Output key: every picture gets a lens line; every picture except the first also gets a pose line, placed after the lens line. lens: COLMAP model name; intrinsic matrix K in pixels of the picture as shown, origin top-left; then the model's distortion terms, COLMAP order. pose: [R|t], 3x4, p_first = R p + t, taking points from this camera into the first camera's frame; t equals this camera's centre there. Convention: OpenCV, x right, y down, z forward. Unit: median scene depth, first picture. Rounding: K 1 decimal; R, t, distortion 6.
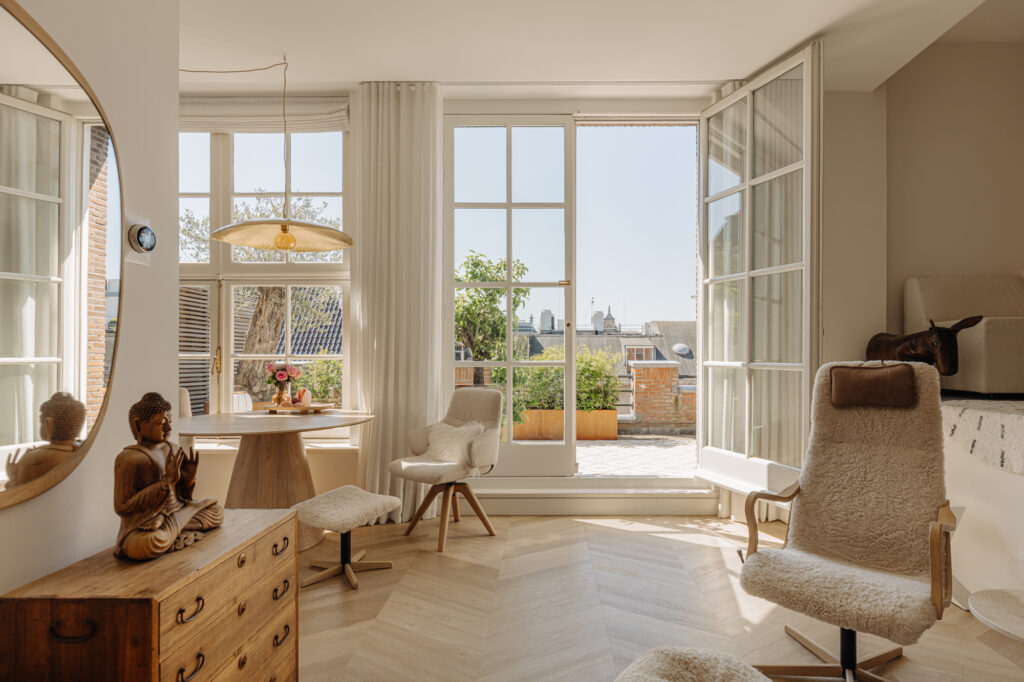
lens RADIAL K [[515.5, 0, 518.2], [0, 515.5, 347.5], [0, 0, 1]] dist [-0.018073, -0.002010]
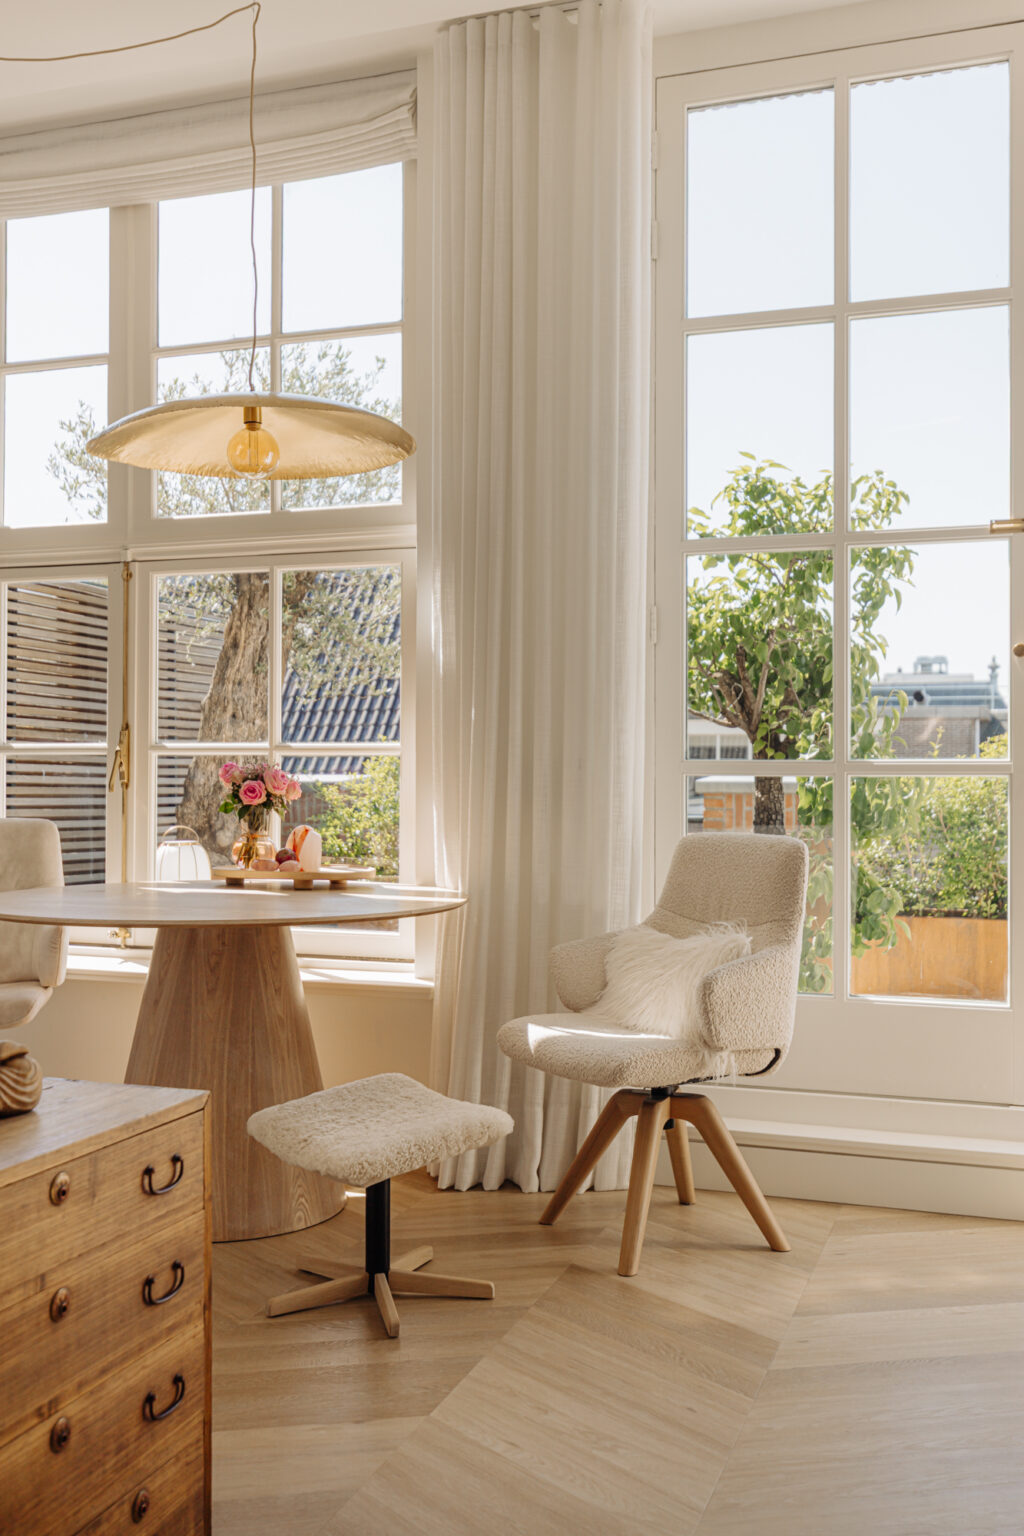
lens RADIAL K [[1441.8, 0, 509.2], [0, 1441.8, 775.3], [0, 0, 1]] dist [-0.016536, 0.000000]
pose [[0.943408, 0.006628, -0.331567, 0.098630], [-0.006785, 0.999977, 0.000686, 0.039615], [0.331564, 0.001602, 0.943431, 0.008694]]
